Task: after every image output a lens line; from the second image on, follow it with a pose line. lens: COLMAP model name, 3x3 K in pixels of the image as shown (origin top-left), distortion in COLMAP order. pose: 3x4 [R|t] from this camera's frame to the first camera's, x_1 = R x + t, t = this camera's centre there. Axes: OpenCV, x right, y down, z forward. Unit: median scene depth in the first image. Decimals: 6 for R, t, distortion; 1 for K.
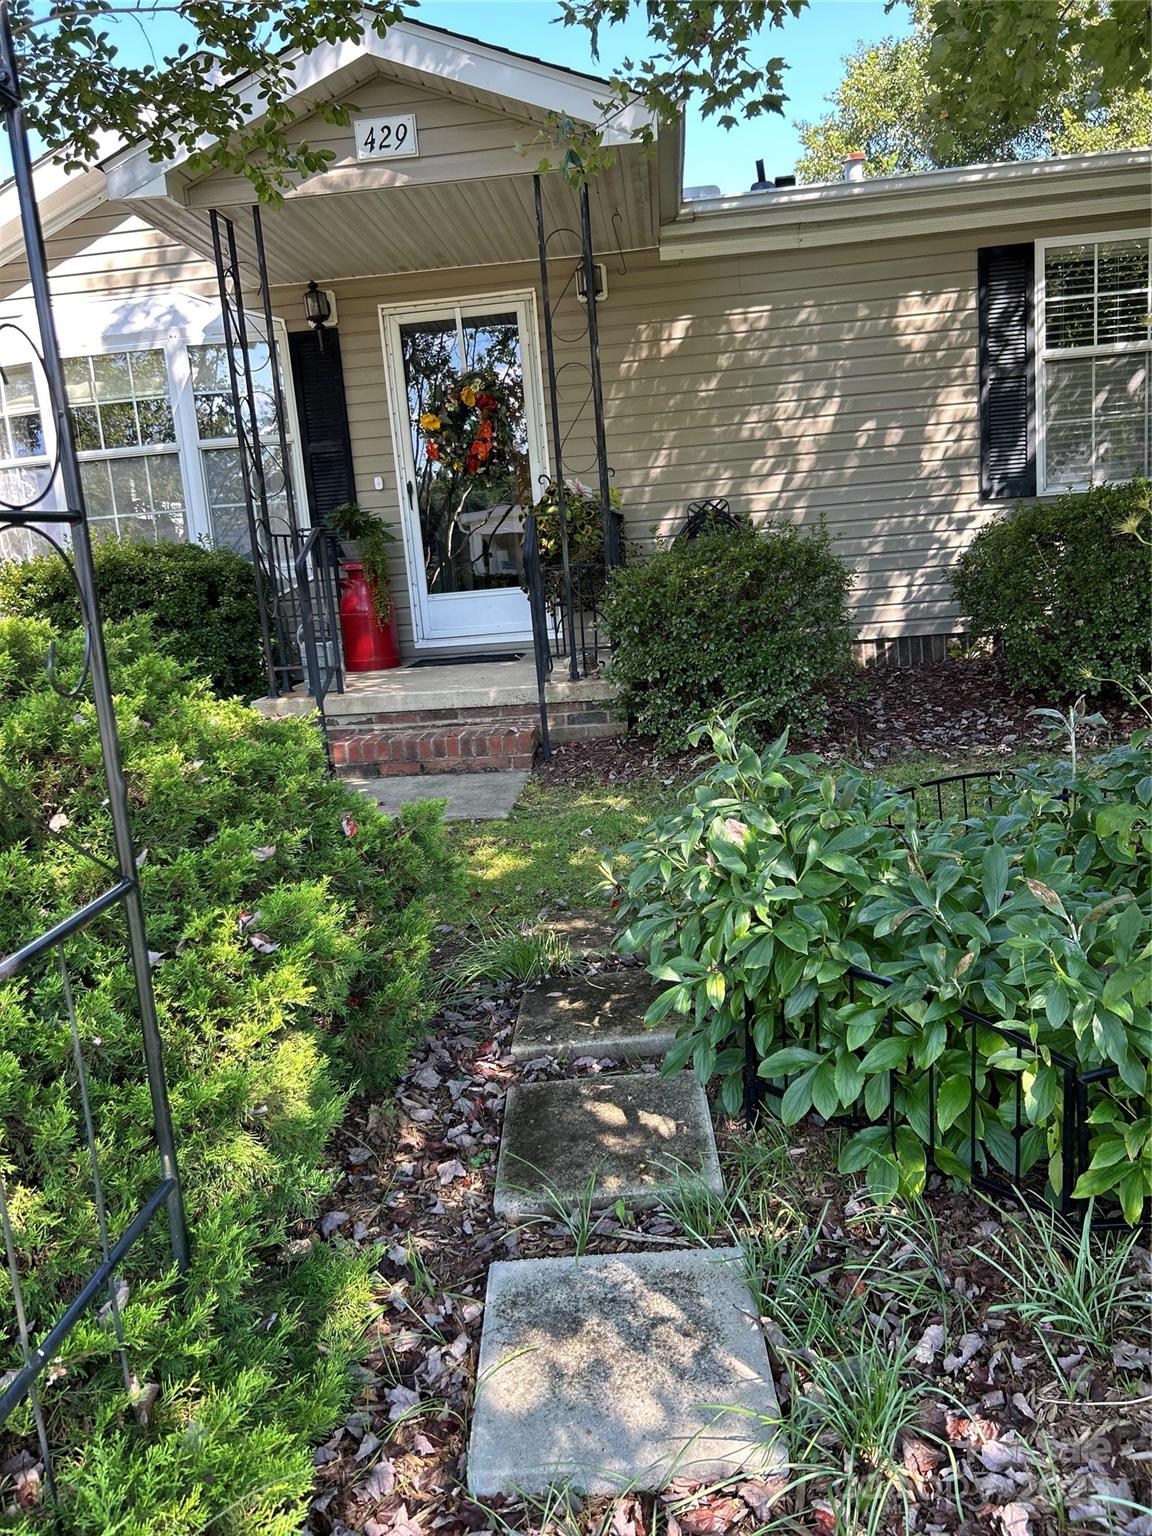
lens RADIAL K [[1163.0, 0, 568.0], [0, 1163.0, 769.7], [0, 0, 1]] dist [-0.009521, -0.004685]
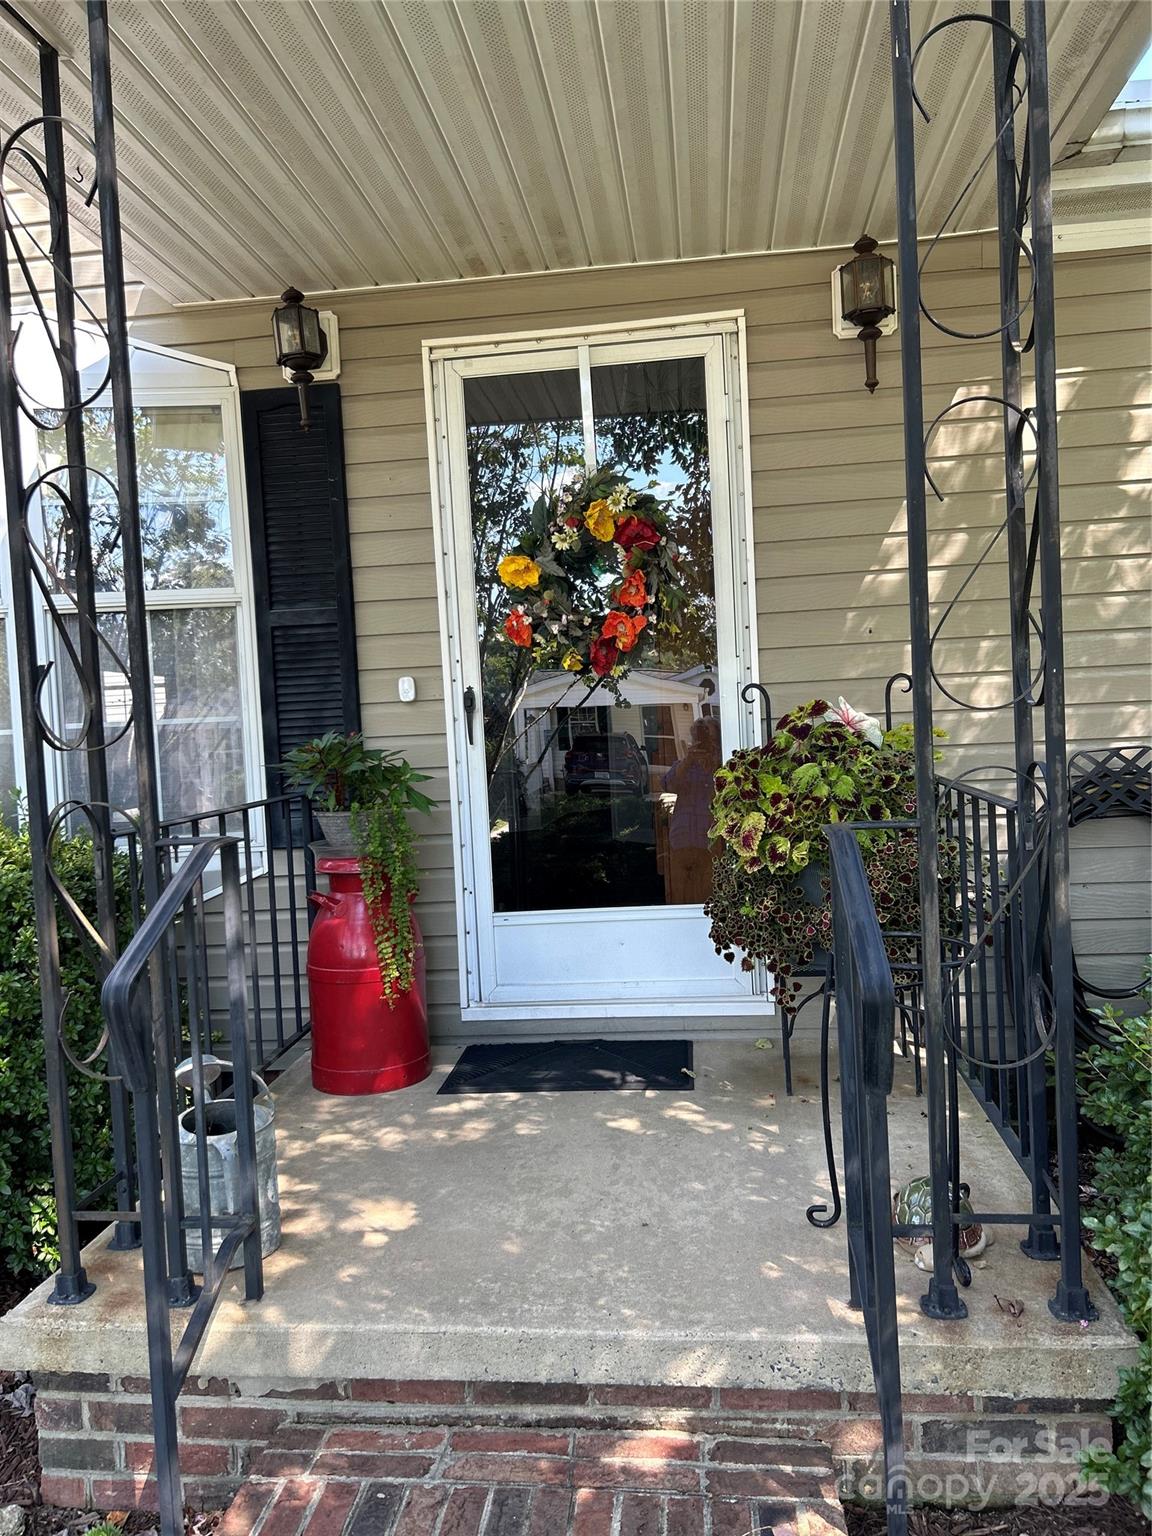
lens RADIAL K [[1163.0, 0, 579.4], [0, 1163.0, 769.2], [0, 0, 1]] dist [-0.009521, -0.004685]
pose [[0.999233, 0.028690, -0.026661, -0.078041], [-0.032256, 0.988950, -0.144696, -0.148785], [0.022215, 0.145445, 0.989117, 0.534840]]
